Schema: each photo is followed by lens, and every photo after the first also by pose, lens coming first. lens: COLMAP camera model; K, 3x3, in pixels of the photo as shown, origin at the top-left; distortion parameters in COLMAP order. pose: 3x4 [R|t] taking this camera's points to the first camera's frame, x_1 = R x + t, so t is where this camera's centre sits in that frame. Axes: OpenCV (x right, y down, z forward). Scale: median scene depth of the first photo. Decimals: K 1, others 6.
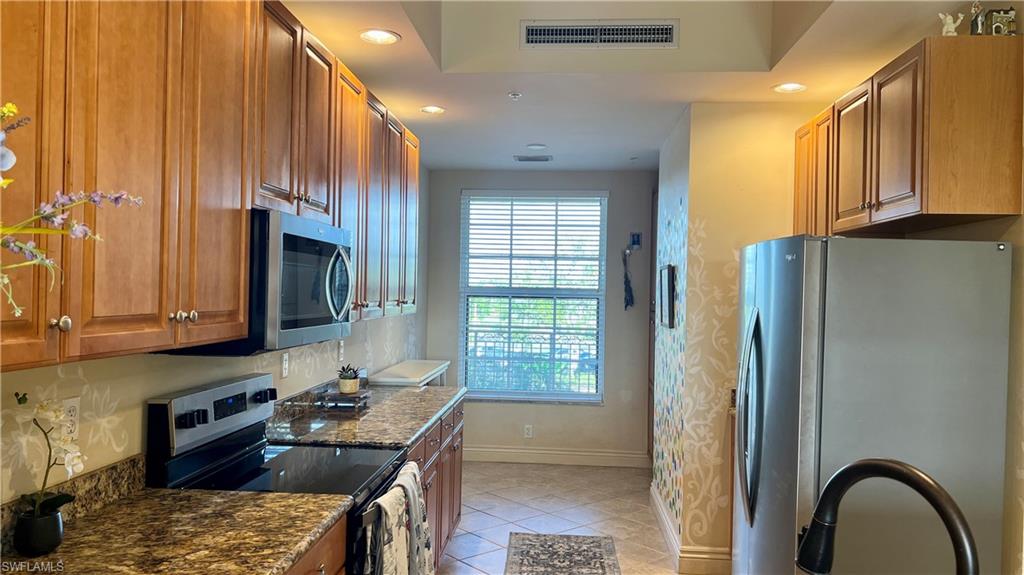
lens RADIAL K [[769.2, 0, 510.5], [0, 769.2, 283.8], [0, 0, 1]] dist [0.055051, -0.051287]
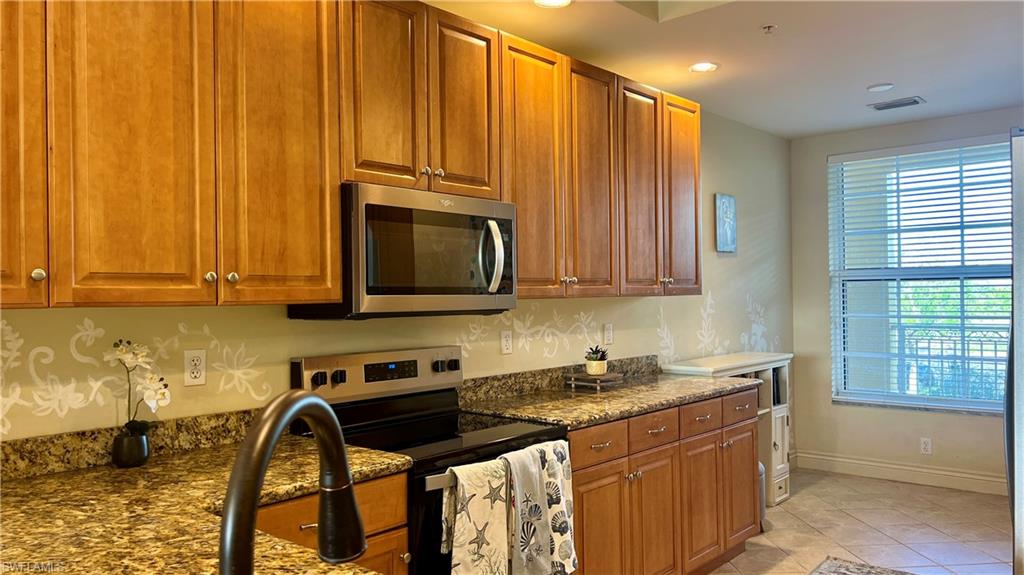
lens RADIAL K [[769.2, 0, 511.6], [0, 769.2, 283.5], [0, 0, 1]] dist [0.055051, -0.051287]
pose [[0.797360, -0.042713, -0.601991, 0.523945], [0.036361, 0.999080, -0.022726, 0.079481], [0.602408, -0.003768, 0.798179, 0.291674]]
